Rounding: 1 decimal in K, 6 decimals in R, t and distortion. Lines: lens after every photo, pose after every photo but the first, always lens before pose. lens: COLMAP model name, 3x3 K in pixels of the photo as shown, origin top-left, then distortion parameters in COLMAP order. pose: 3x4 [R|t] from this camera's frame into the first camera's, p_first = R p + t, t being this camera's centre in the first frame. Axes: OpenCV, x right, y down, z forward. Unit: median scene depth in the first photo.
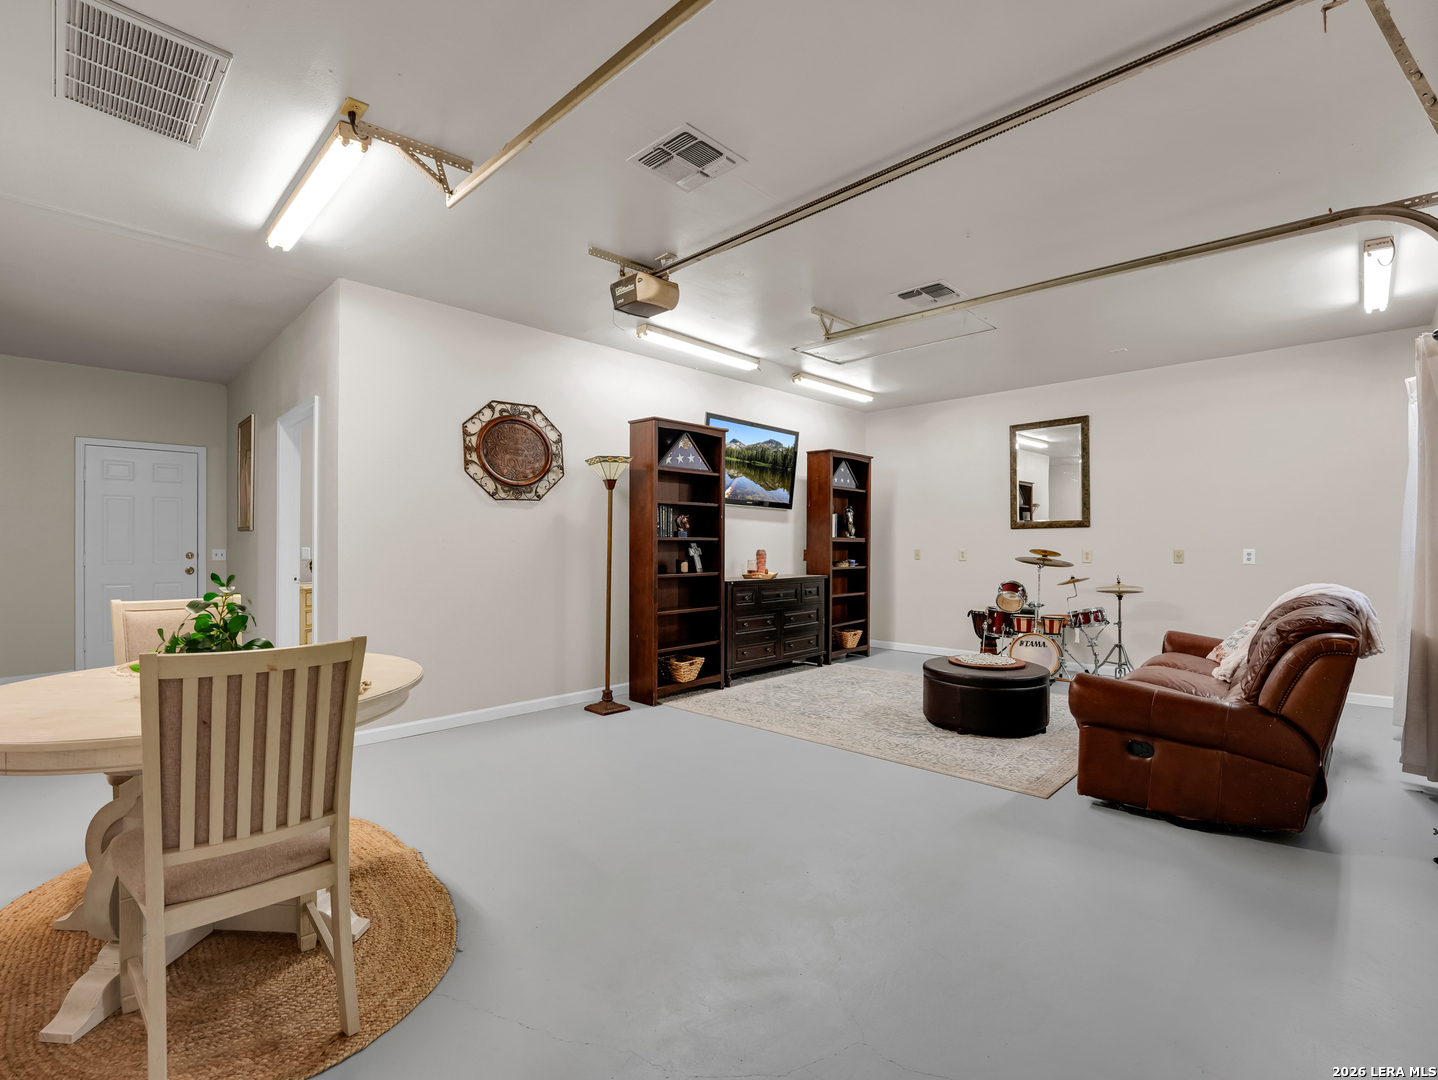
lens RADIAL K [[662.5, 0, 719.0], [0, 662.5, 540.0], [0, 0, 1]] dist [-0.001689, -0.000126]
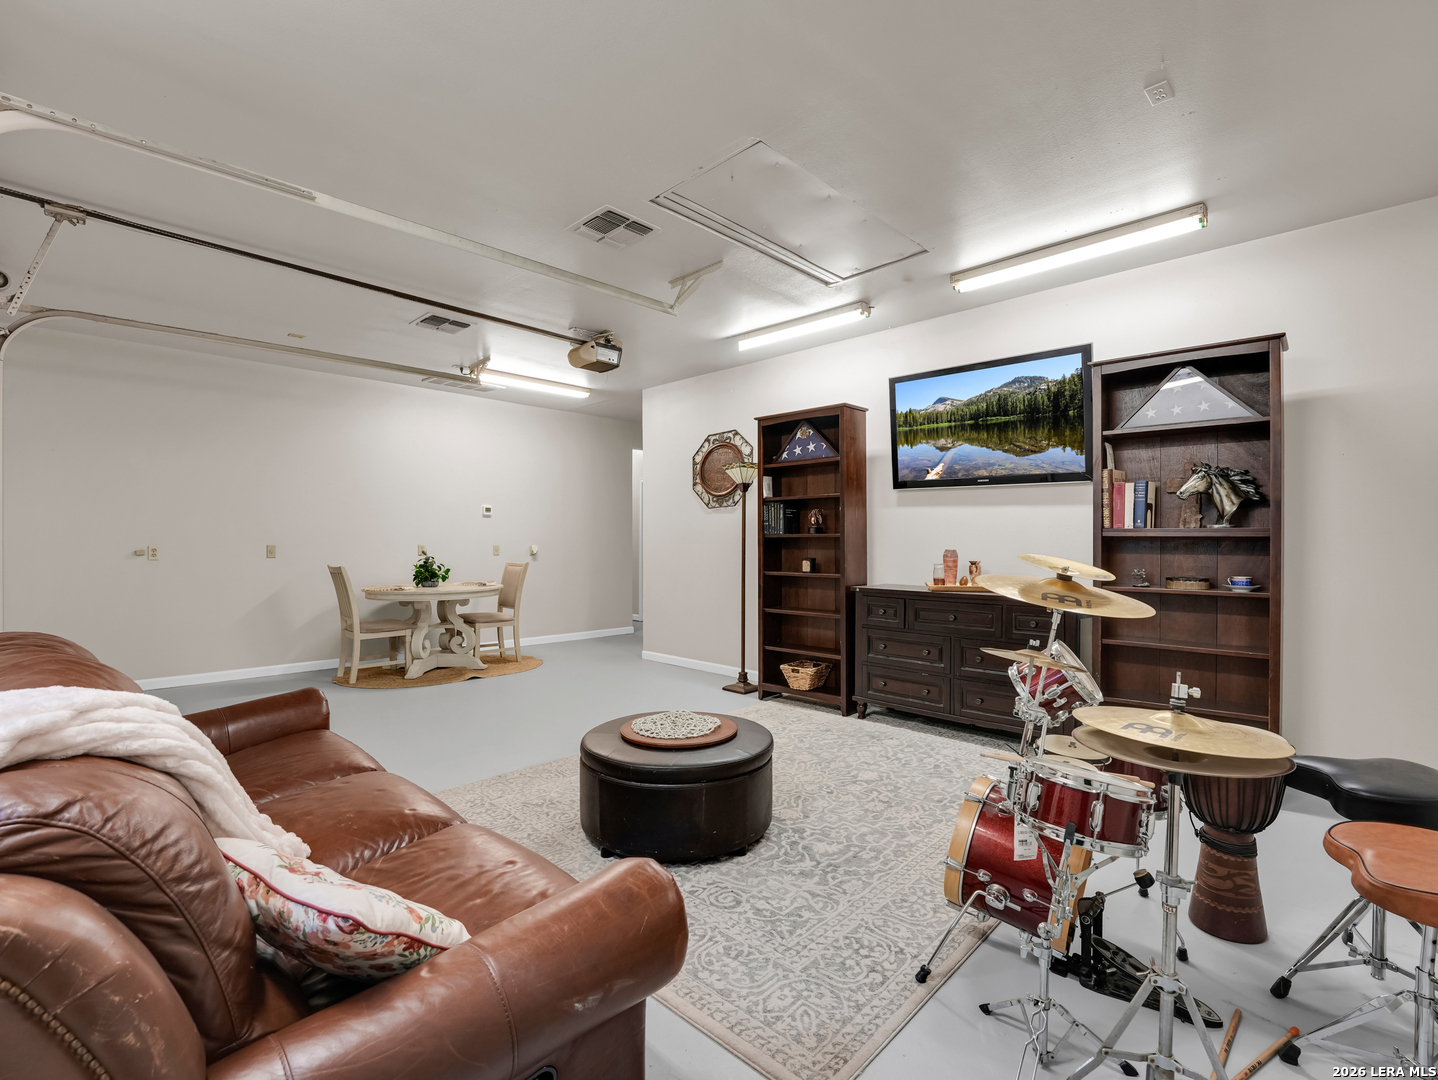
lens RADIAL K [[662.5, 0, 719.0], [0, 662.5, 540.0], [0, 0, 1]] dist [-0.001689, -0.000126]
pose [[0.008736, -0.004445, -0.999952, 0.850774], [0.004623, 0.999980, -0.004405, 0.007665], [0.999951, -0.004584, 0.008756, 0.851235]]
